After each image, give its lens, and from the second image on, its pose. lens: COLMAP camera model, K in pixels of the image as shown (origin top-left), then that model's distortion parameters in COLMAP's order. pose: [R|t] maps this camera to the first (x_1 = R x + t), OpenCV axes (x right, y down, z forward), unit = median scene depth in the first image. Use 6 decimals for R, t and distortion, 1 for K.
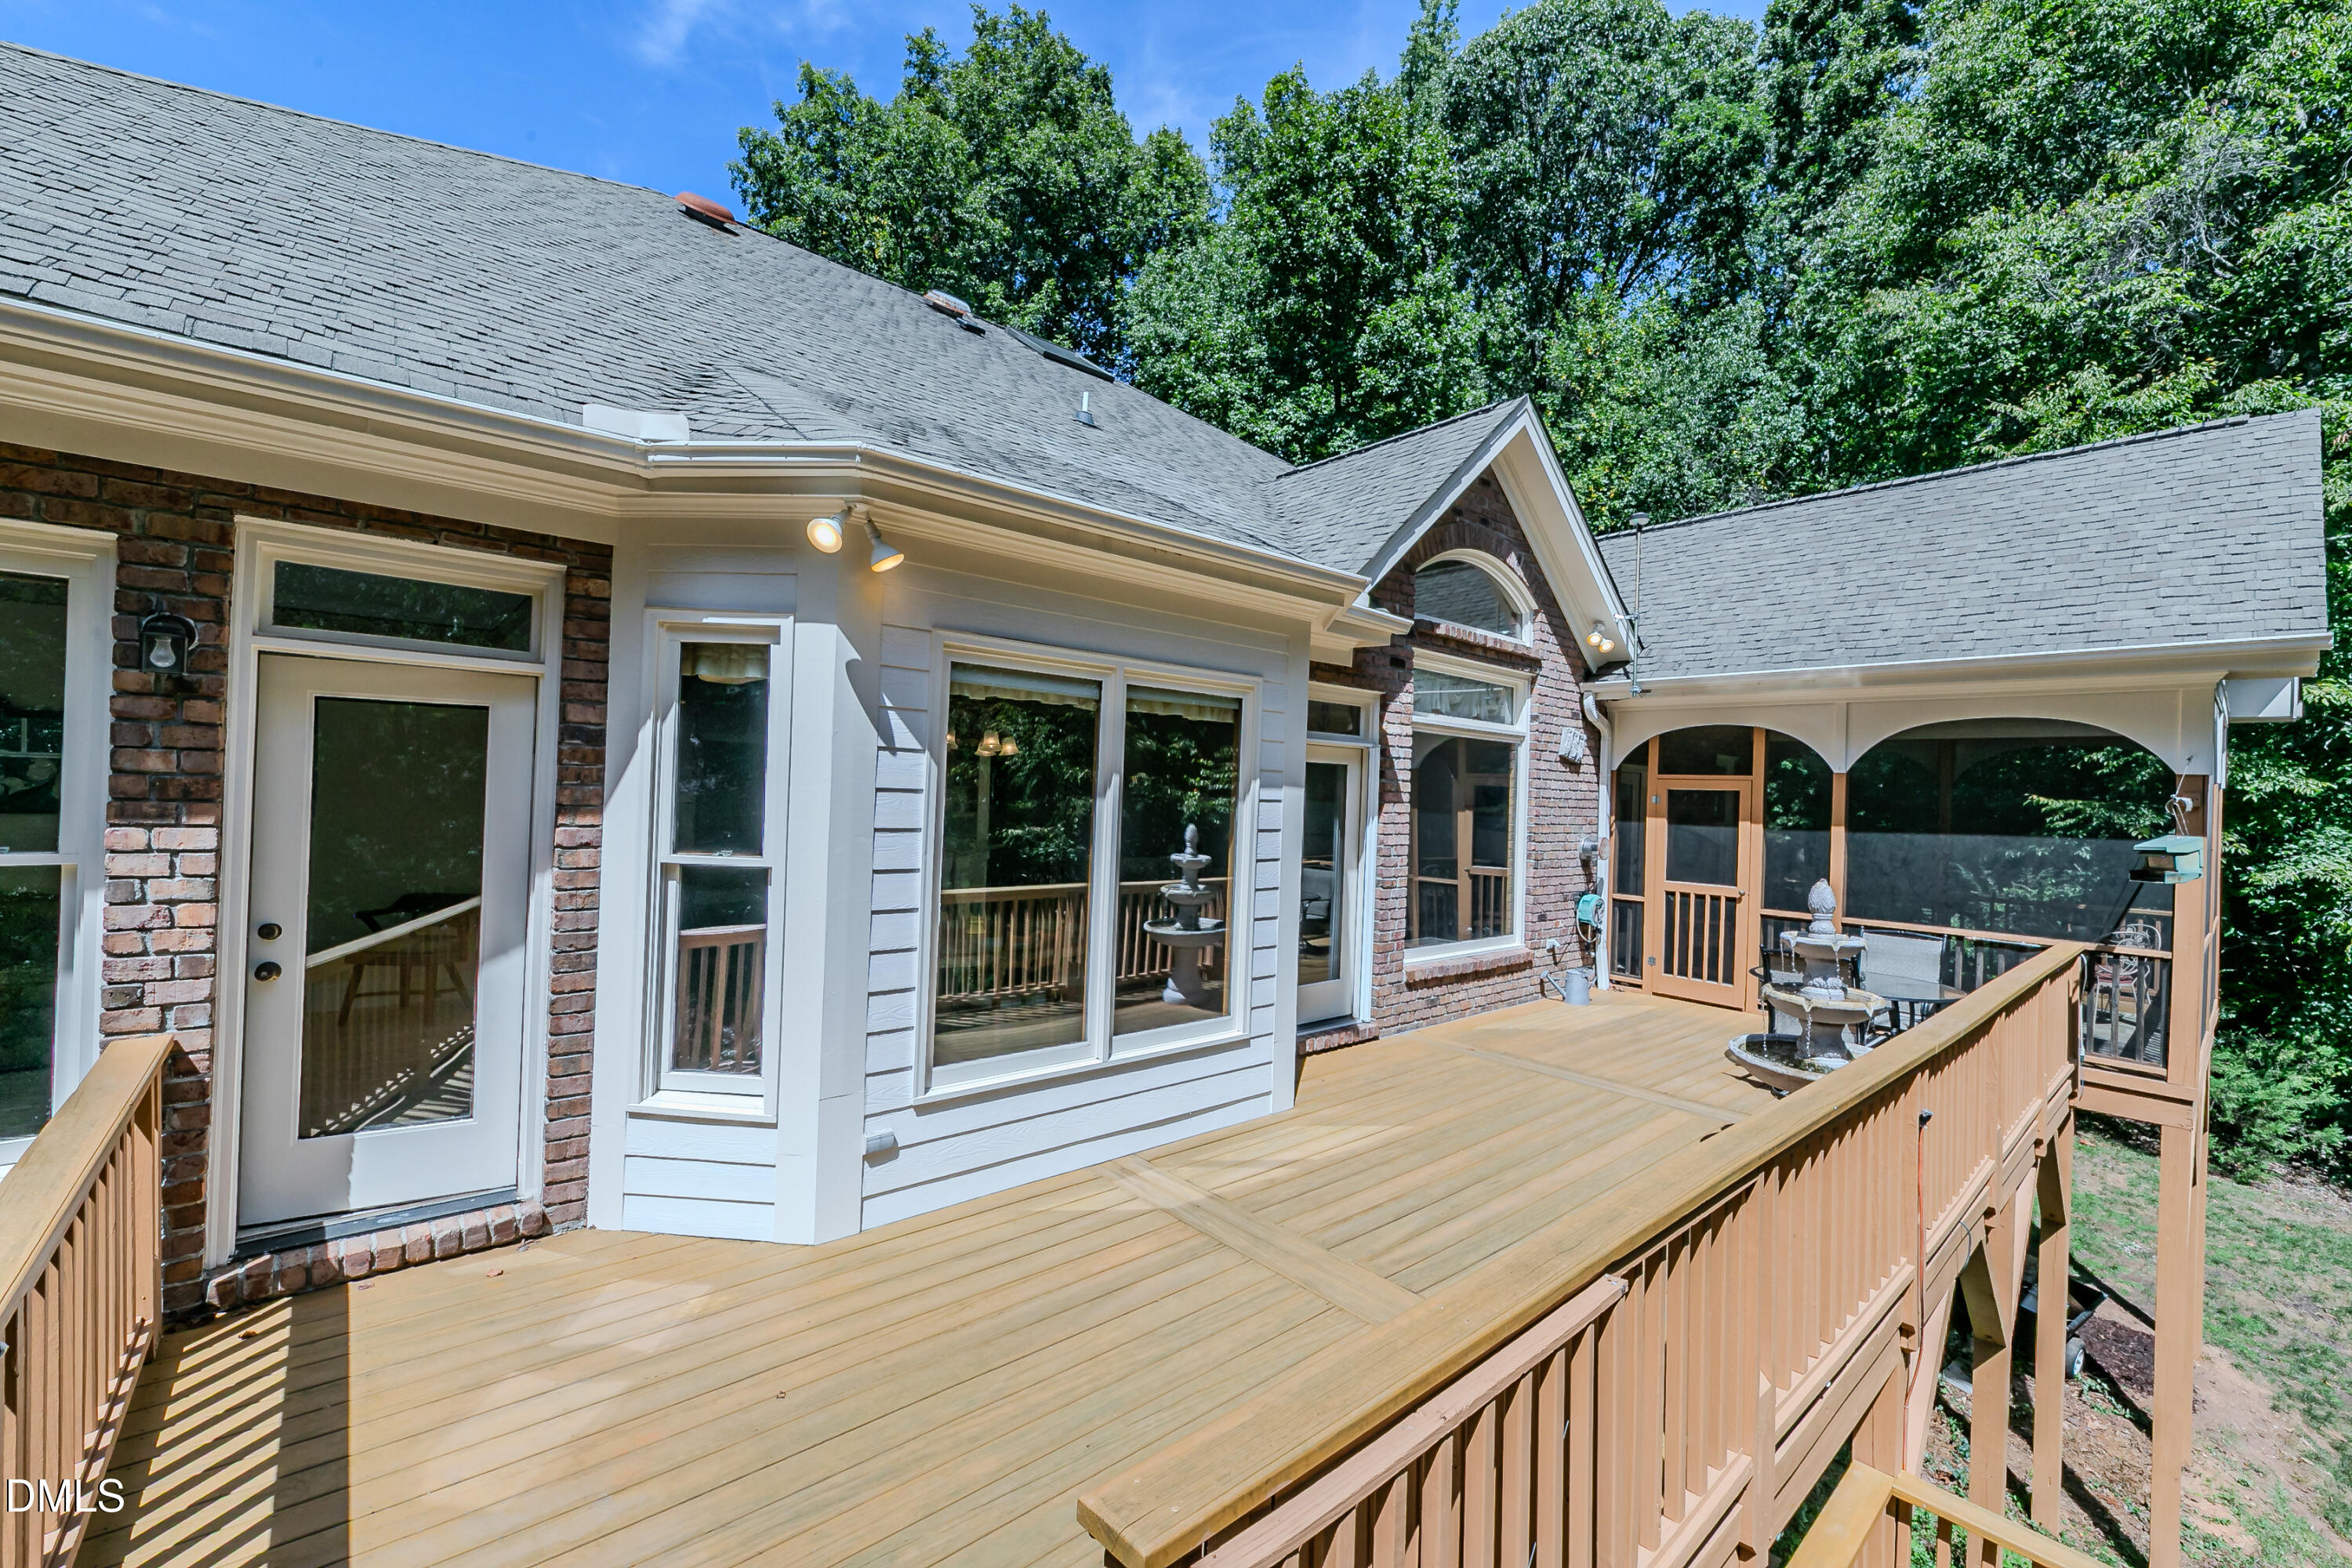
lens RADIAL K [[950.0, 0, 1179.2], [0, 950.0, 791.2], [0, 0, 1]] dist [0.008078, -0.002548]
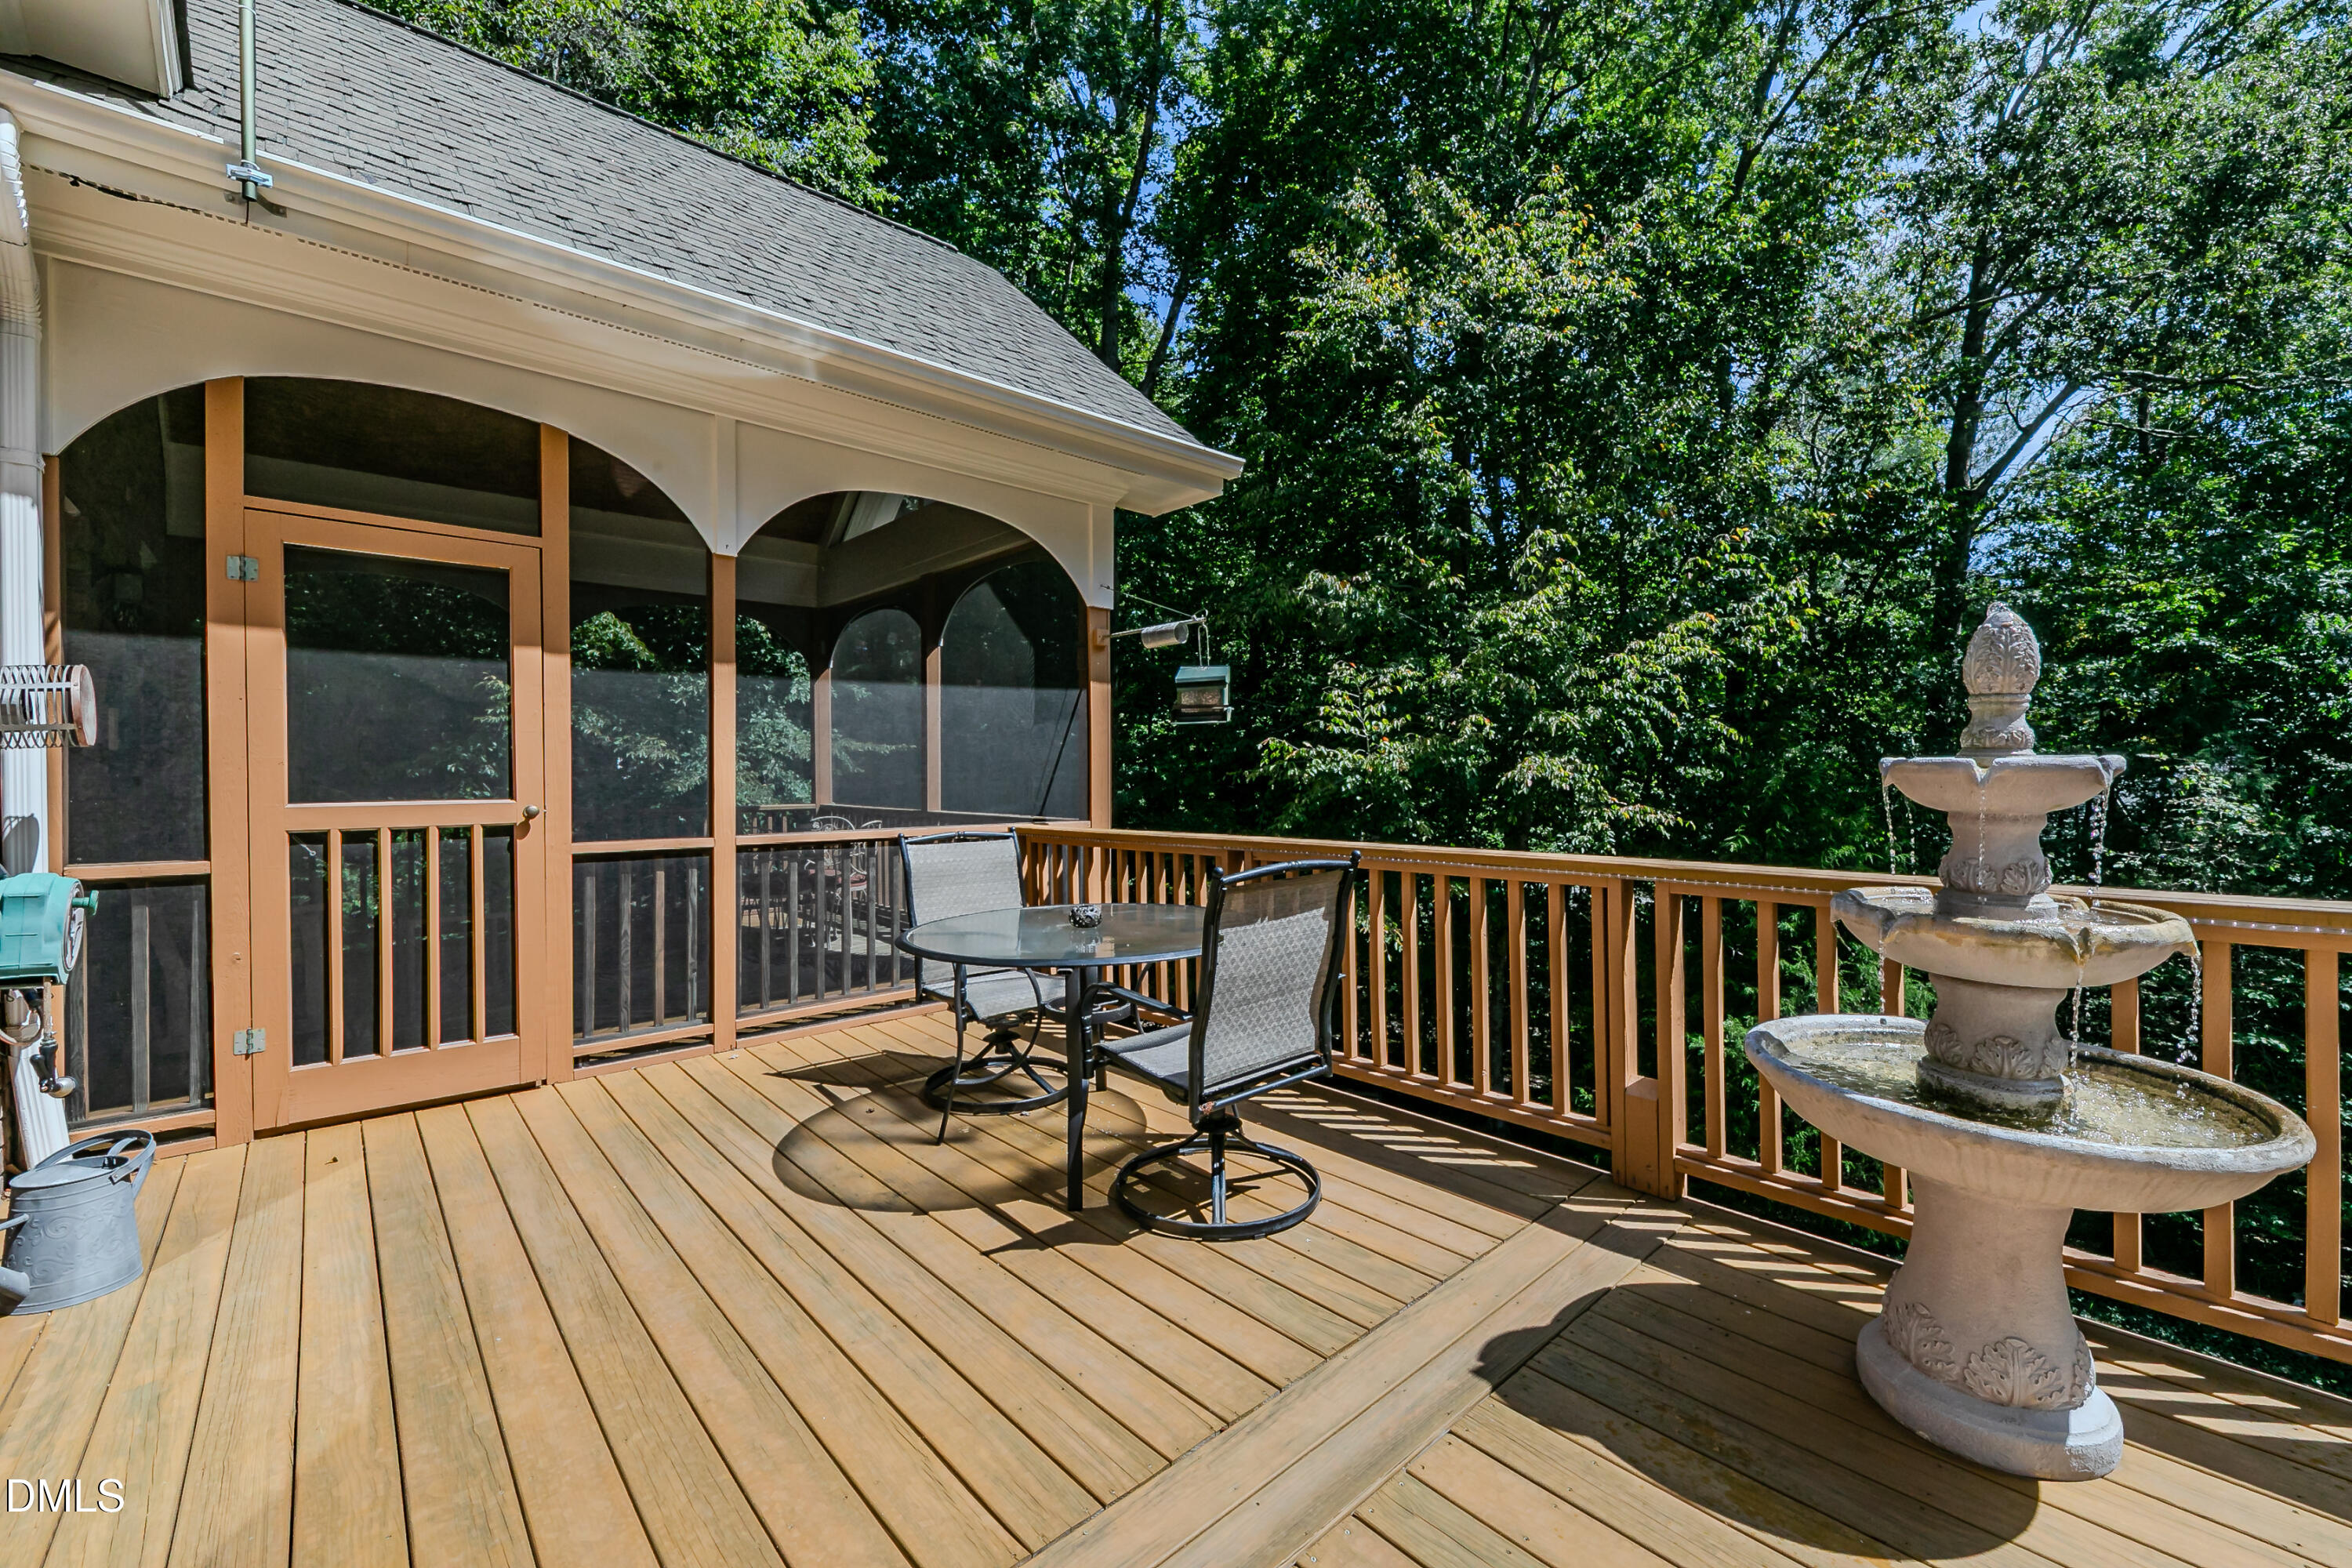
lens RADIAL K [[950.0, 0, 1188.6], [0, 950.0, 791.8], [0, 0, 1]] dist [0.008078, -0.002548]
pose [[-0.013467, -0.045306, 0.998882, 0.160549], [0.010811, 0.998908, 0.045453, 0.082128], [-0.999851, 0.011411, -0.012962, 0.713705]]
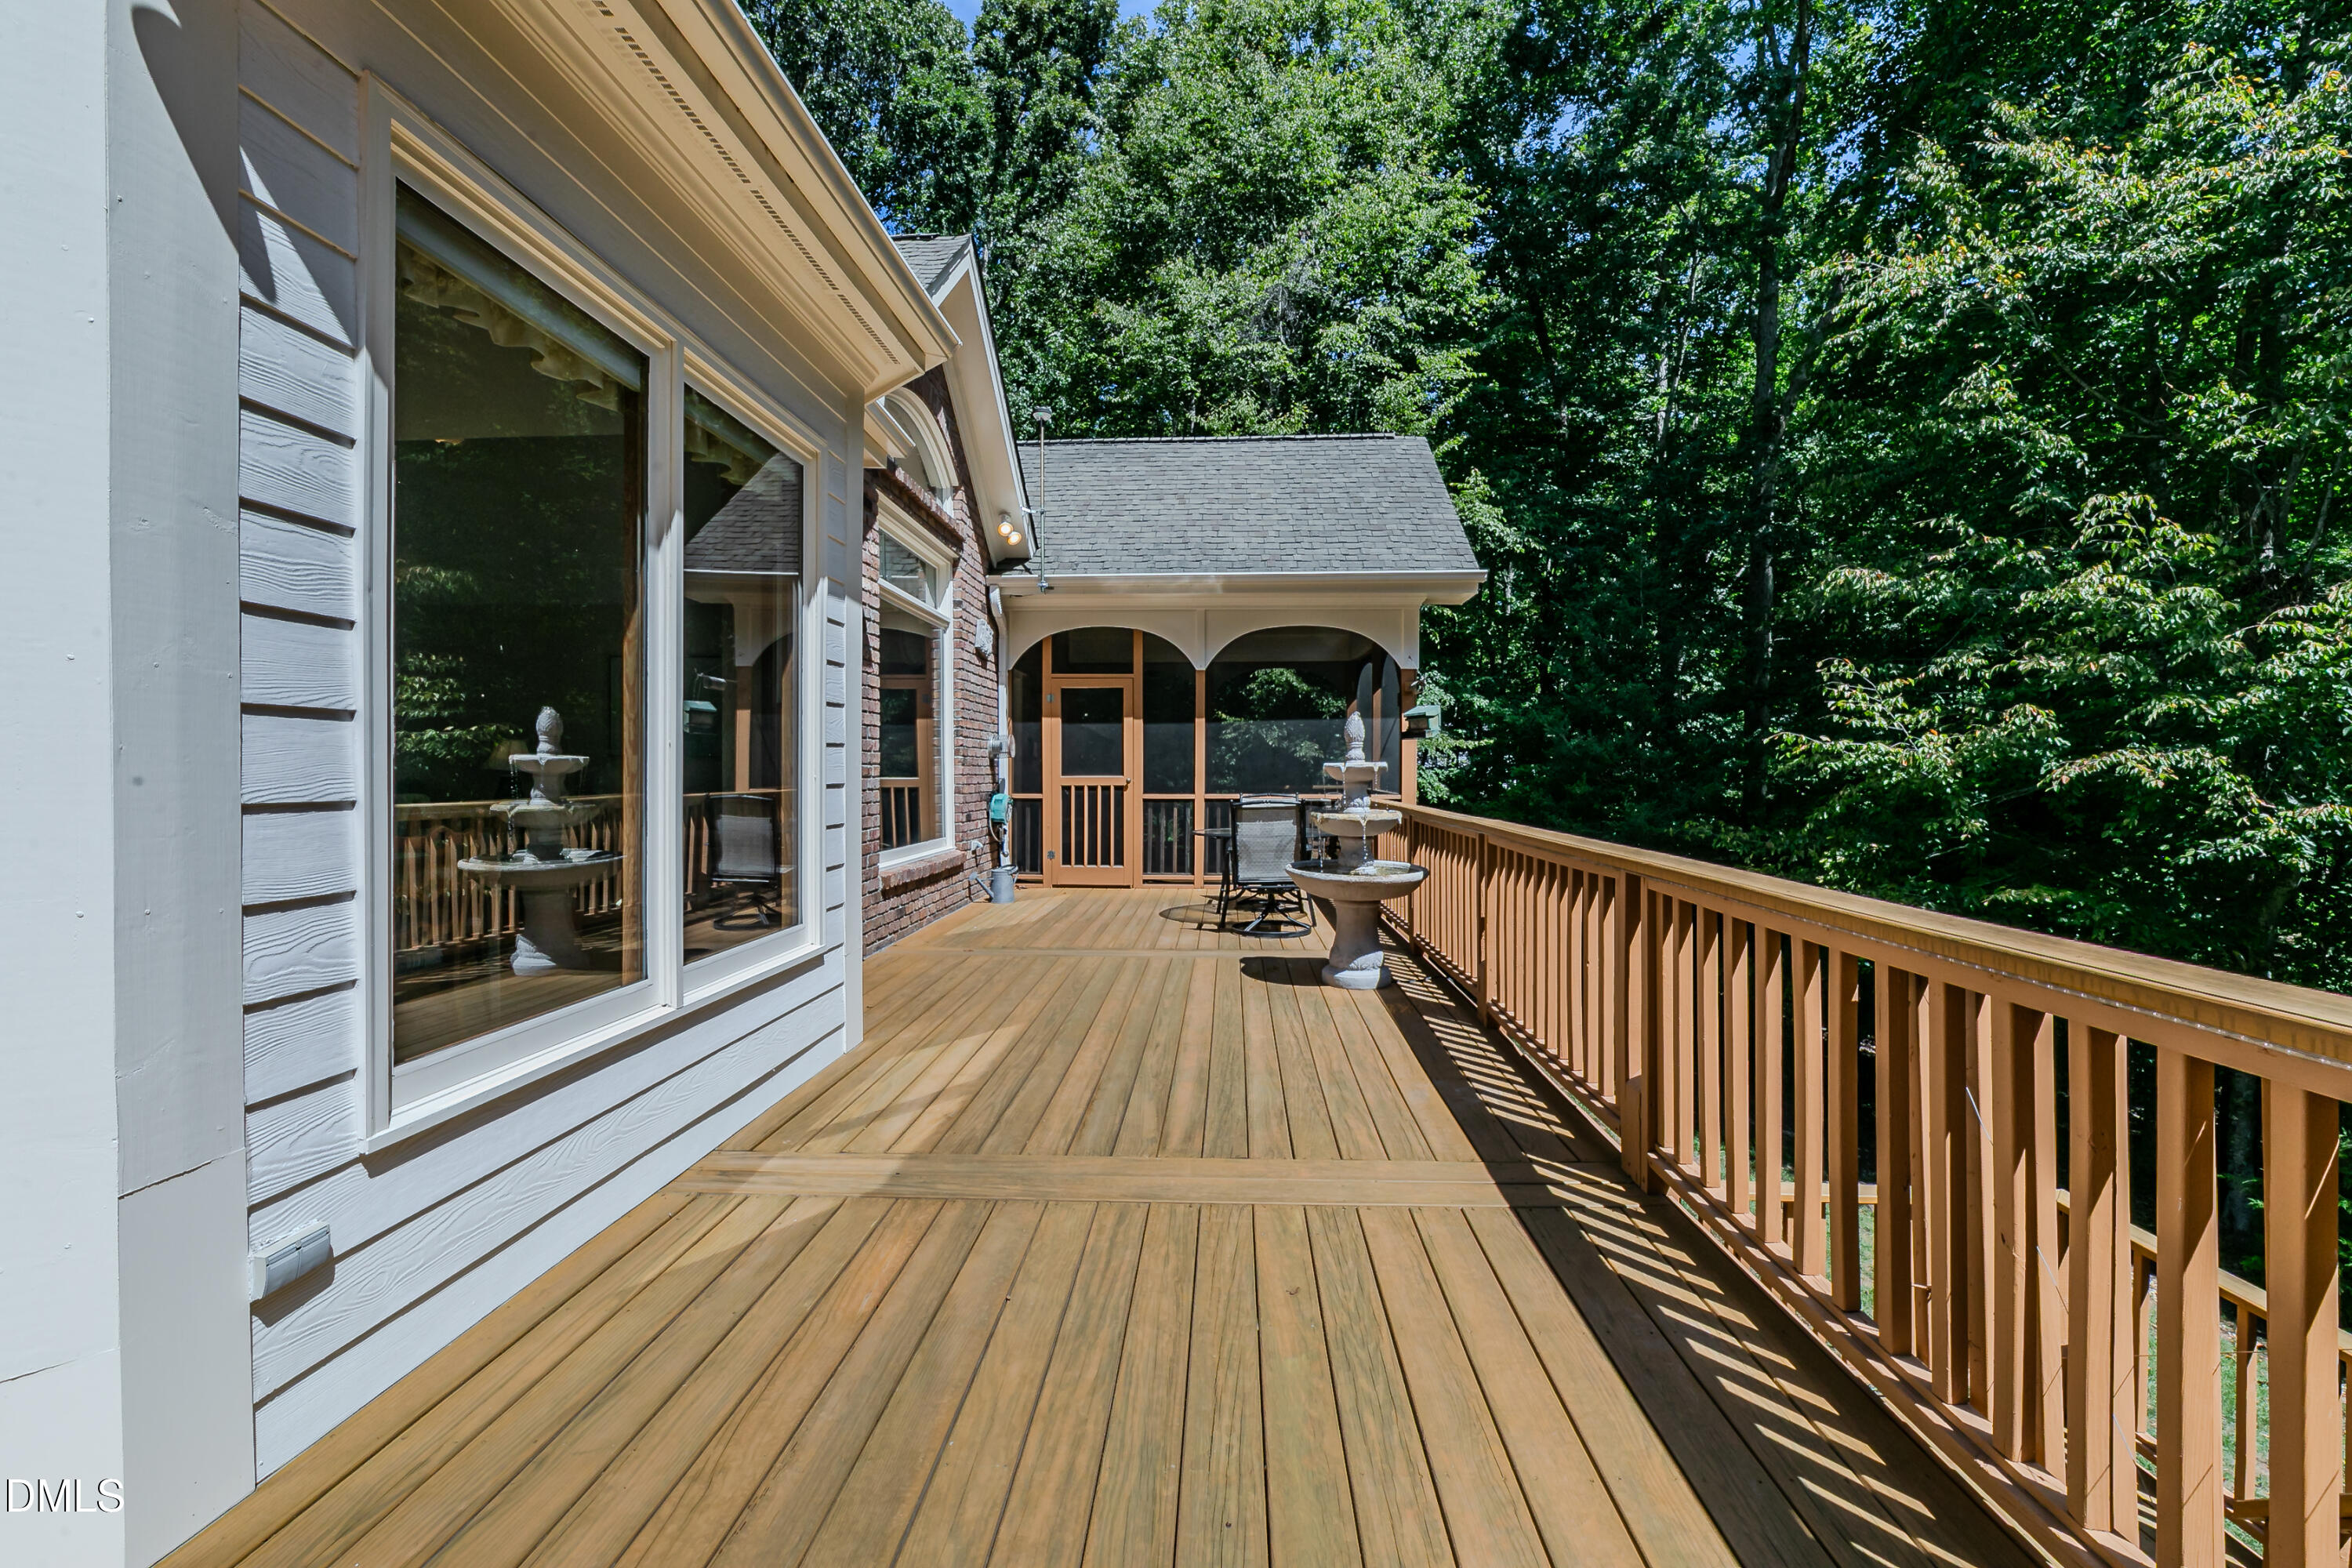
lens RADIAL K [[950.0, 0, 1190.3], [0, 950.0, 786.5], [0, 0, 1]] dist [0.008078, -0.002548]
pose [[0.690017, -0.045832, 0.722341, -0.152693], [0.021755, 0.998856, 0.042595, 0.068420], [-0.723466, -0.013677, 0.690224, 0.192629]]
